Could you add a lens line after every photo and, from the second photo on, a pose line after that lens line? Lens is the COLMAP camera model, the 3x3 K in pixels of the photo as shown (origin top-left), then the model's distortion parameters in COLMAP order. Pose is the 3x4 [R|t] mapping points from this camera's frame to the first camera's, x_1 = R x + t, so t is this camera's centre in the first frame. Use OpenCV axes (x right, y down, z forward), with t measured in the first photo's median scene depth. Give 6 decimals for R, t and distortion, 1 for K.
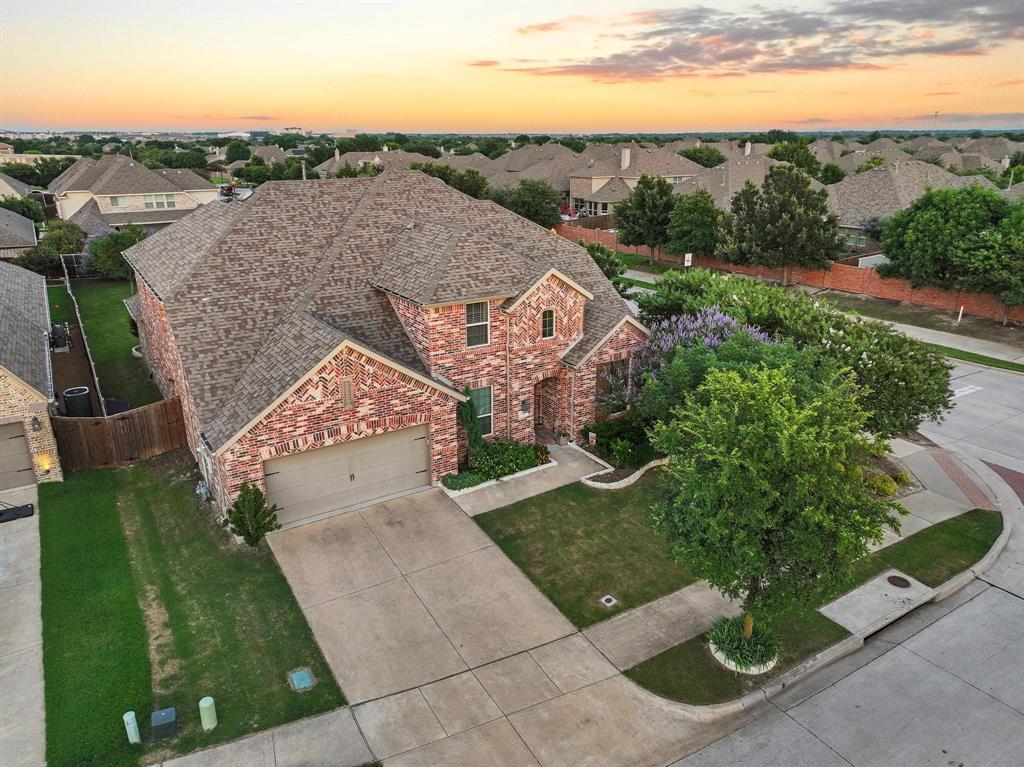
lens RADIAL K [[719.6, 0, 512.0], [0, 719.6, 383.5], [0, 0, 1]] dist [0.001573, 0.000275]
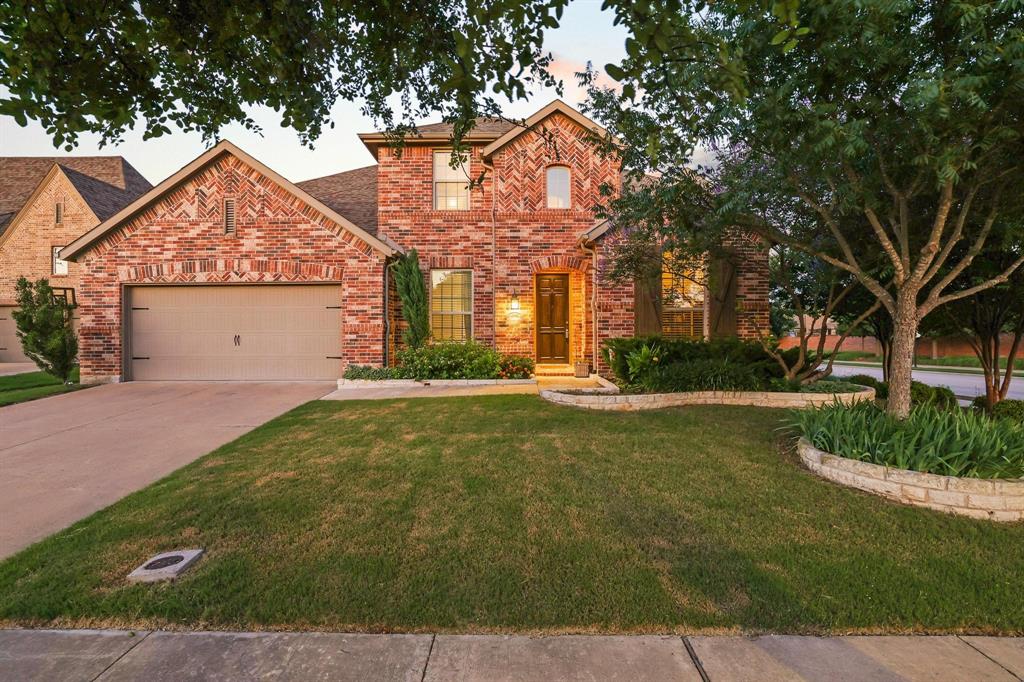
lens RADIAL K [[445.8, 0, 517.5], [0, 445.8, 335.3], [0, 0, 1]] dist [-0.040760, 0.017047]
pose [[0.844560, -0.004488, -0.535442, 0.278510], [-0.175051, 0.942706, -0.284012, 0.204905], [0.506039, 0.333594, 0.795386, 0.772258]]
